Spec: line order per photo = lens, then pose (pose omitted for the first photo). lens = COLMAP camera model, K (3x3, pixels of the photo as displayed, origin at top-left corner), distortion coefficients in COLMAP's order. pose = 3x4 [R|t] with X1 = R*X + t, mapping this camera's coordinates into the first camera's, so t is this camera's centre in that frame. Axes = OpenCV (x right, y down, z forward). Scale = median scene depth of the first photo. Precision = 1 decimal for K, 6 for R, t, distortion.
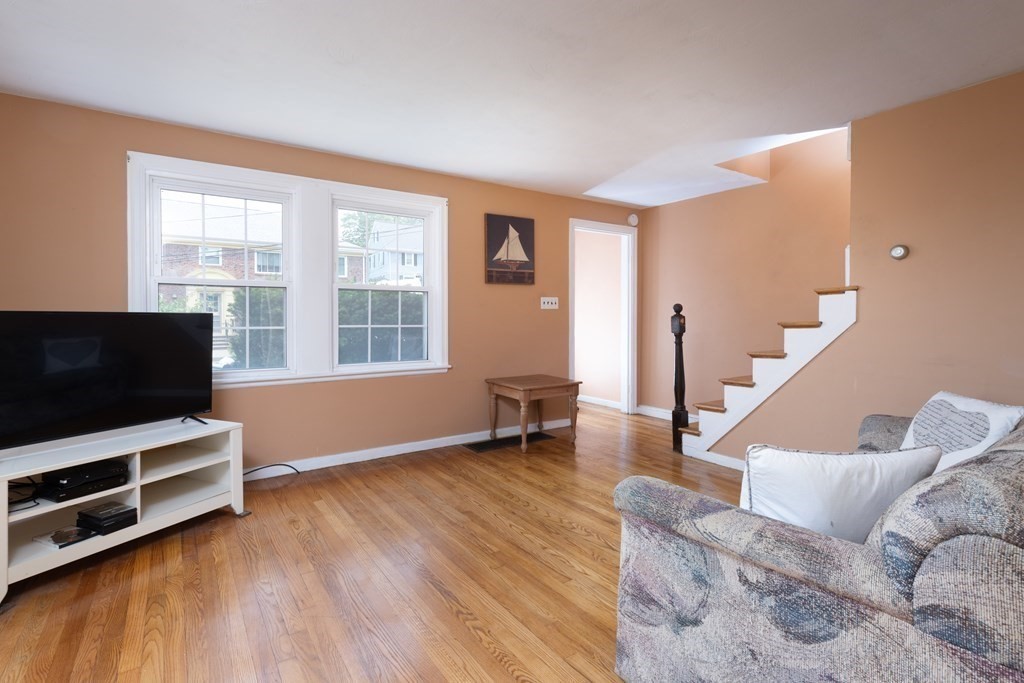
lens RADIAL K [[494.4, 0, 512.0], [0, 494.4, 341.5], [0, 0, 1]] dist [0.001219, 0.000388]
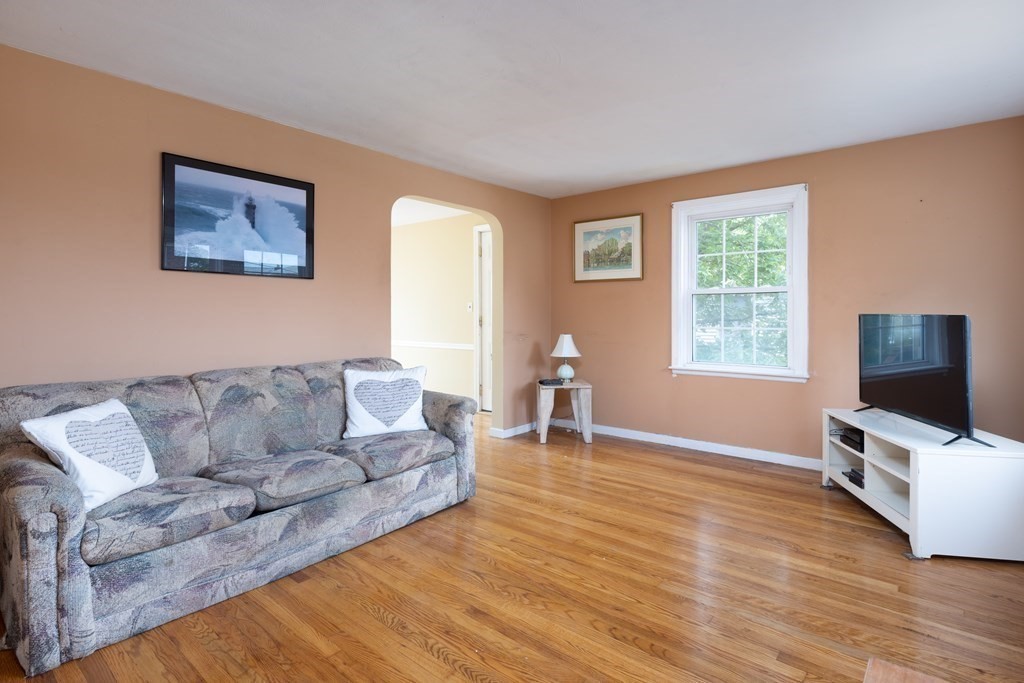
lens RADIAL K [[525.8, 0, 512.5], [0, 525.8, 315.0], [0, 0, 1]] dist [0.000051, 0.000003]
pose [[-0.967379, -0.003865, -0.253303, 0.374471], [-0.016197, 0.998782, 0.046616, -0.098721], [0.252814, 0.049198, -0.966263, 1.877345]]
